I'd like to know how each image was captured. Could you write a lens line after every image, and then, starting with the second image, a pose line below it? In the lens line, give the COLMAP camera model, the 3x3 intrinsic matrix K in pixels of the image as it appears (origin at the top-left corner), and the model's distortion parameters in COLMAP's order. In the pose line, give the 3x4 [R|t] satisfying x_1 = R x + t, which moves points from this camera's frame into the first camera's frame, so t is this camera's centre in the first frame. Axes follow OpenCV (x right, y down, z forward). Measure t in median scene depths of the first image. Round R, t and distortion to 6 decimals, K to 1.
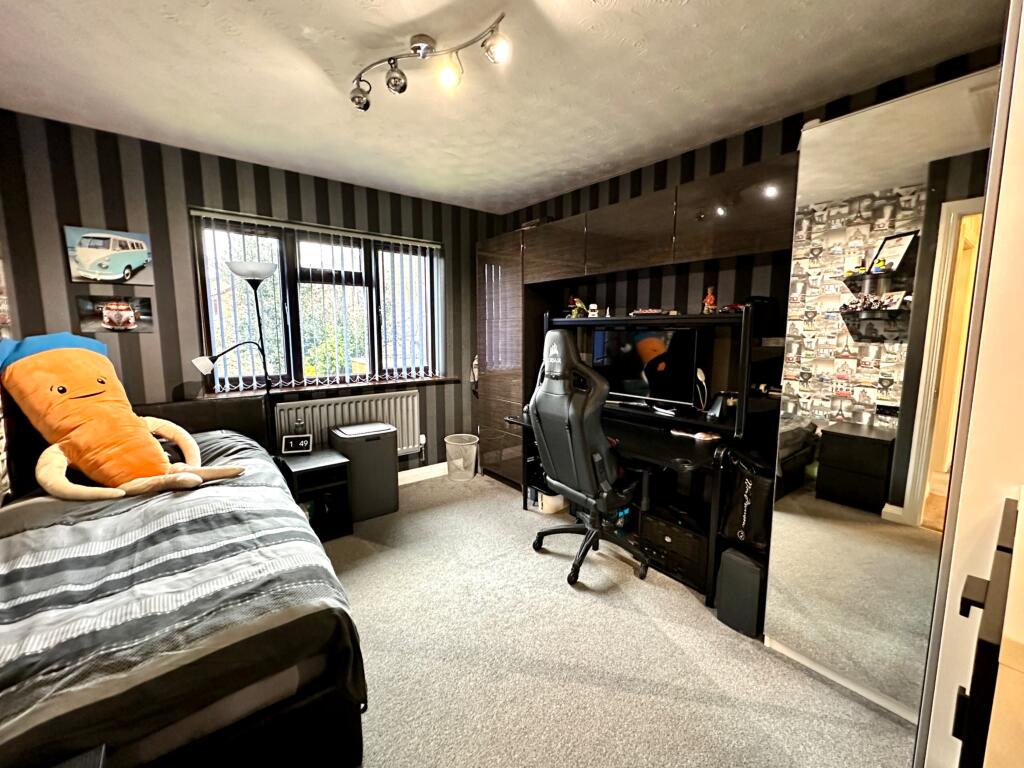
lens RADIAL K [[410.3, 0, 513.7], [0, 410.3, 384.5], [0, 0, 1]] dist [0.000166, 0.000489]
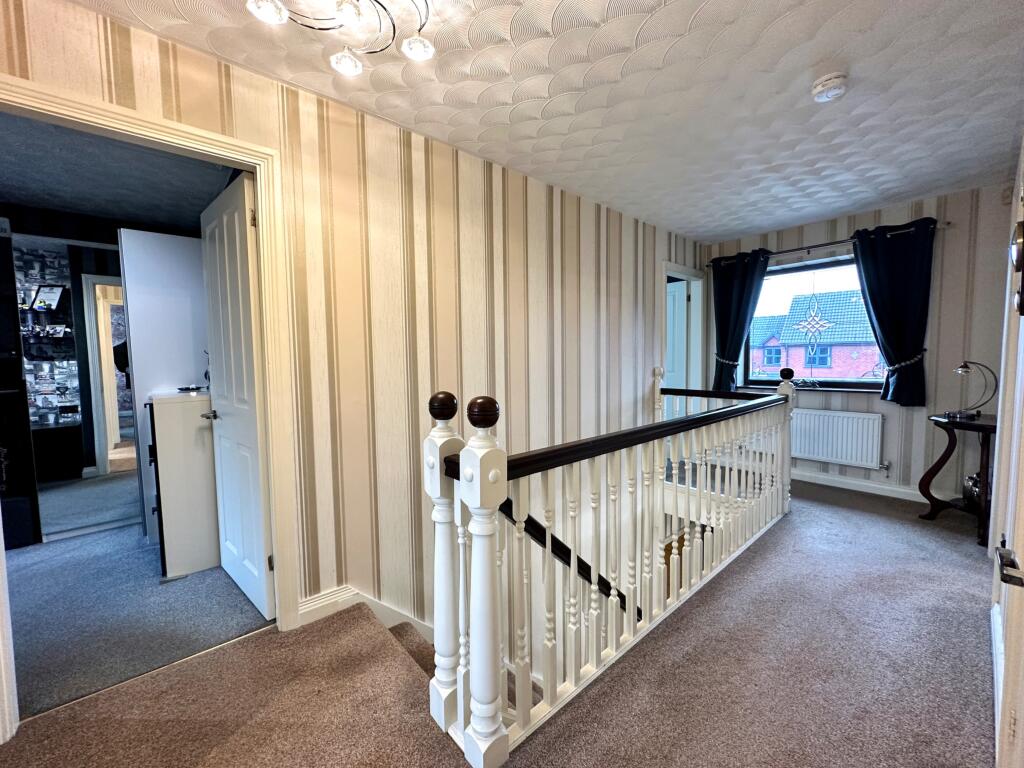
lens RADIAL K [[410.3, 0, 513.2], [0, 410.3, 382.1], [0, 0, 1]] dist [0.000166, 0.000489]
pose [[-0.055824, -0.070319, 0.995961, -0.554414], [0.136843, 0.987565, 0.077397, 0.071538], [-0.989019, 0.140611, -0.045507, -0.442012]]
